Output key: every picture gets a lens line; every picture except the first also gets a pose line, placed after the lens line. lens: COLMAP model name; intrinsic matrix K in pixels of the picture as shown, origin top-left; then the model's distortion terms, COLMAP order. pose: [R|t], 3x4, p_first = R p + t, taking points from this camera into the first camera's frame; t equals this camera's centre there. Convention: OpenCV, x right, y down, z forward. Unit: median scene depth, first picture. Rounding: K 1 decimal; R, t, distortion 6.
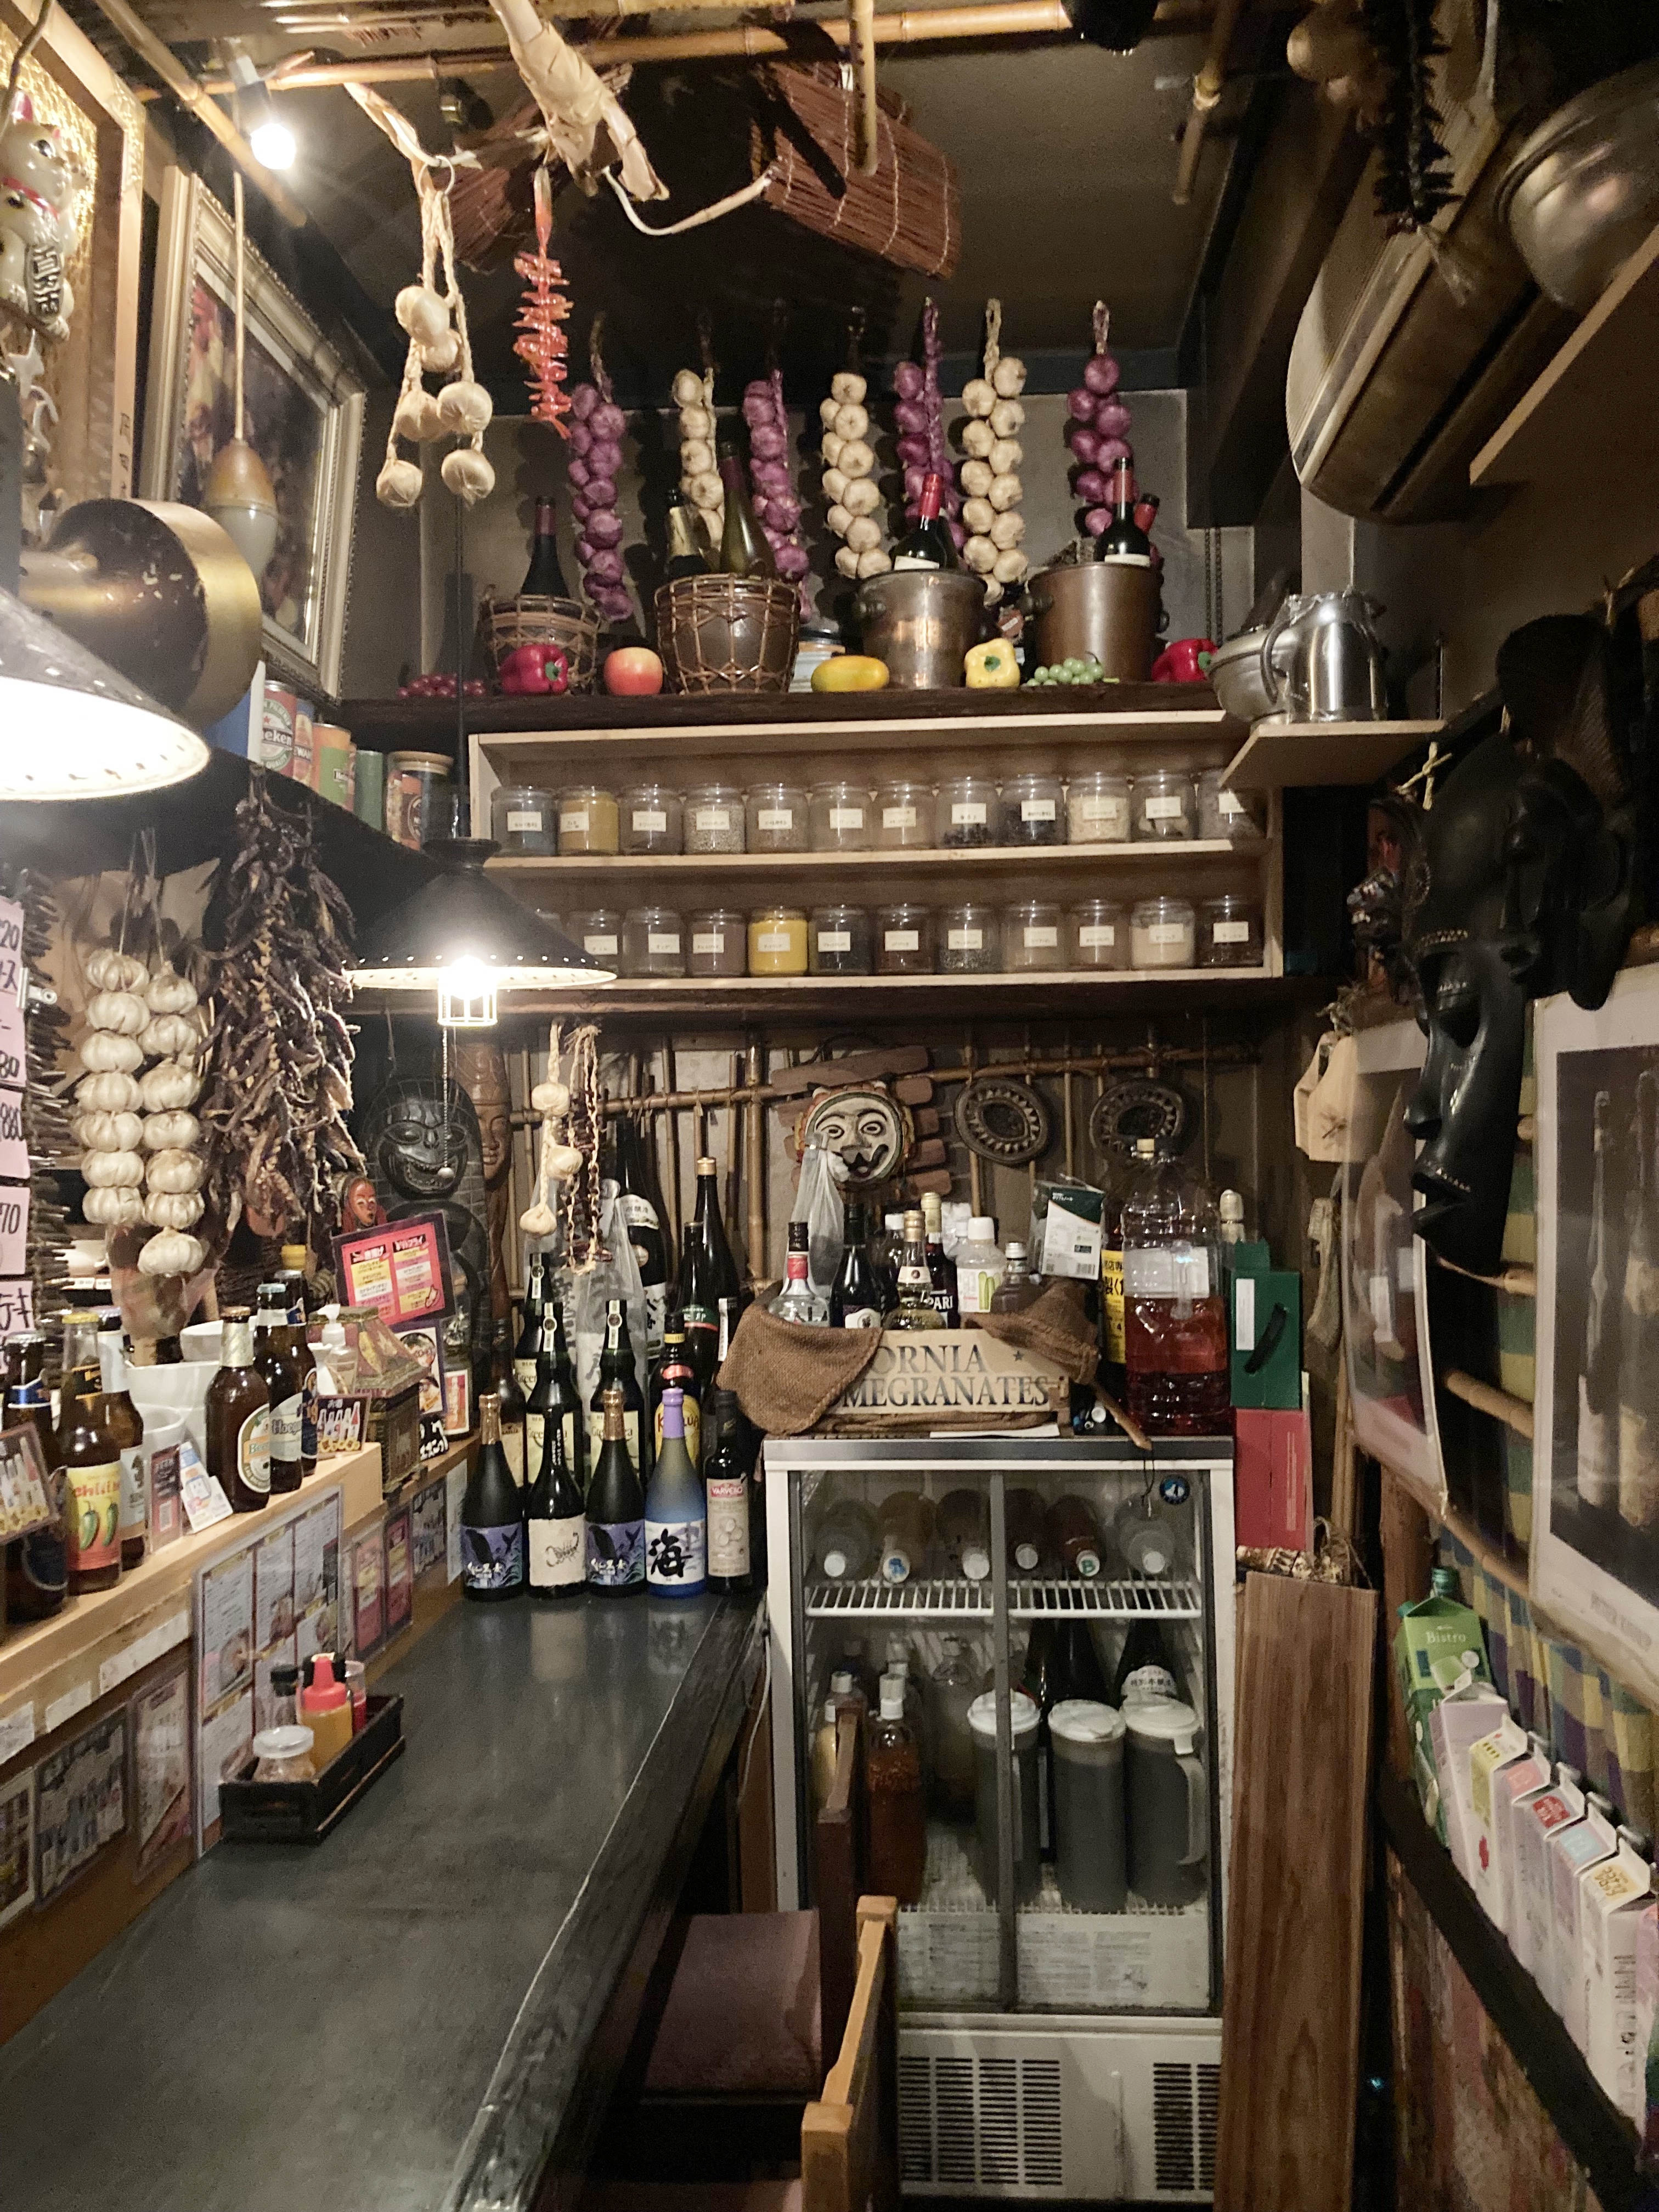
lens RADIAL K [[1795.1, 0, 837.9], [0, 1795.1, 1107.9], [0, 0, 1]] dist [0.025551, -0.019896]
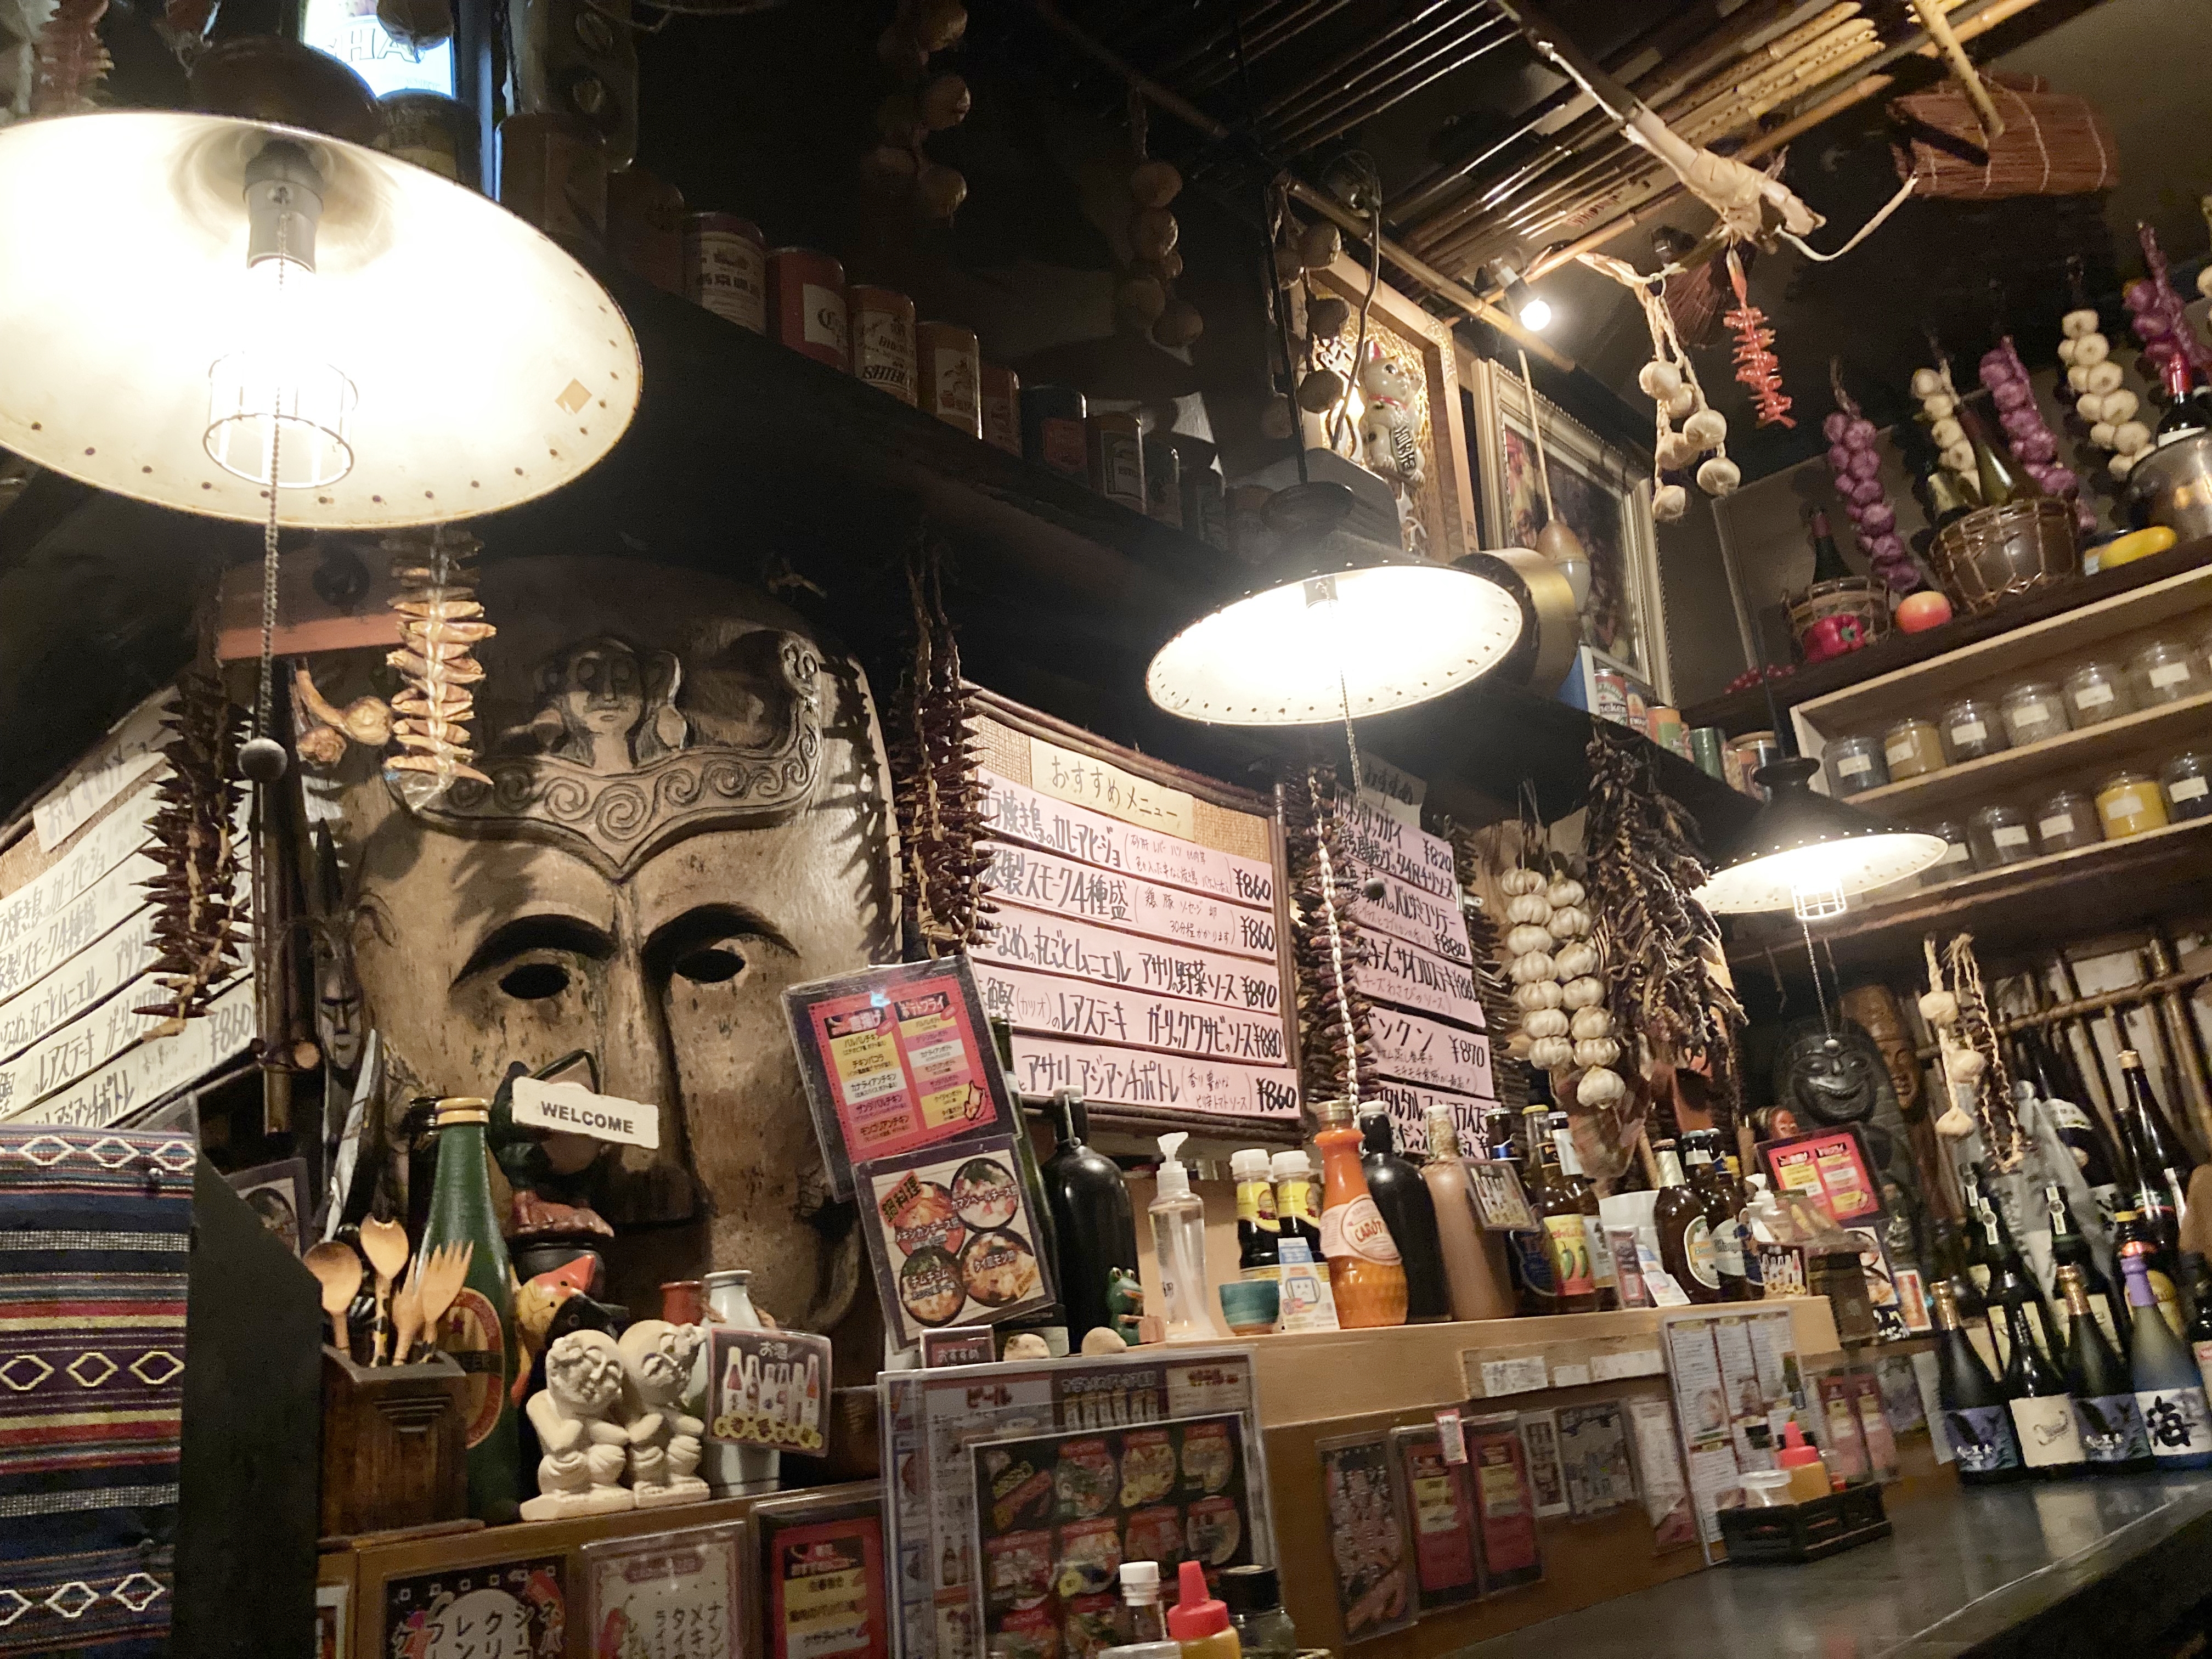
lens RADIAL K [[1795.1, 0, 1115.9], [0, 1795.1, 832.3], [0, 0, 1]] dist [0.025551, -0.019896]
pose [[0.791618, -0.255257, -0.555143, 0.082515], [0.098292, 0.949925, -0.296617, 0.182503], [0.603058, 0.180241, 0.777068, -0.170534]]
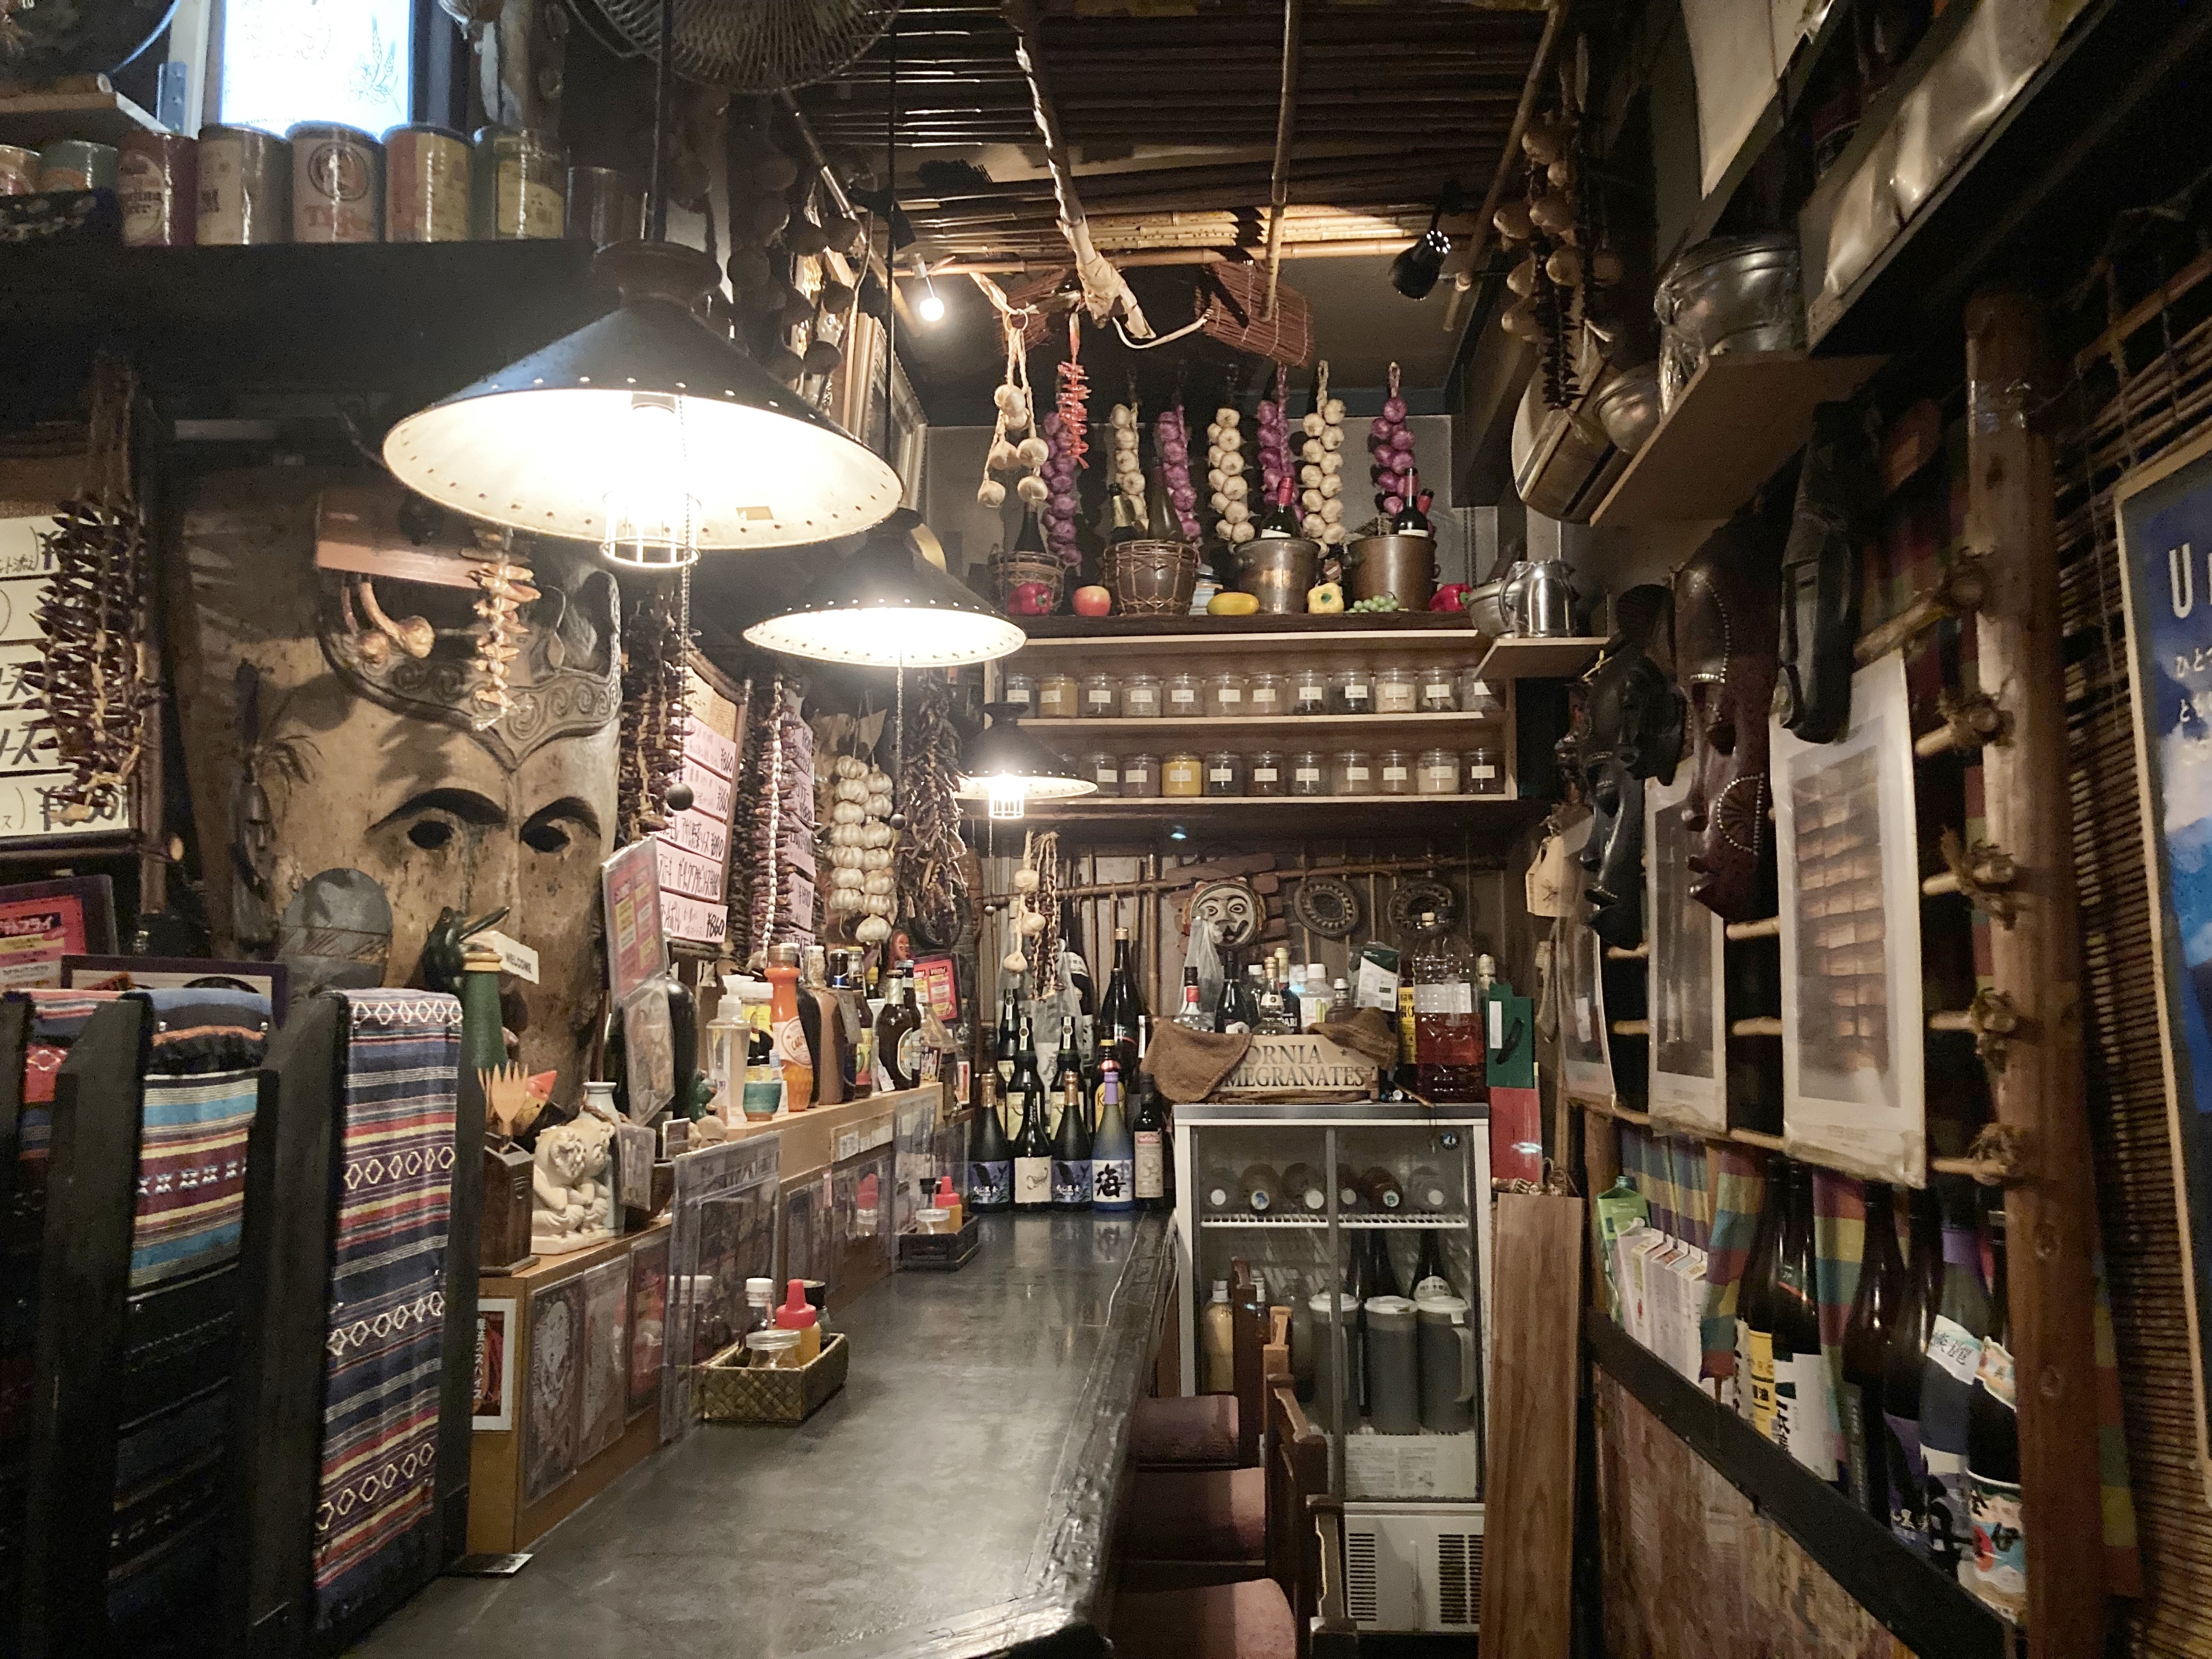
lens RADIAL K [[1795.1, 0, 1097.6], [0, 1795.1, 812.9], [0, 0, 1]] dist [0.025551, -0.019896]
pose [[0.999910, 0.013324, -0.001376, -0.108466], [-0.013394, 0.993666, -0.111572, 0.113694], [-0.000119, 0.111580, 0.993755, -0.522978]]
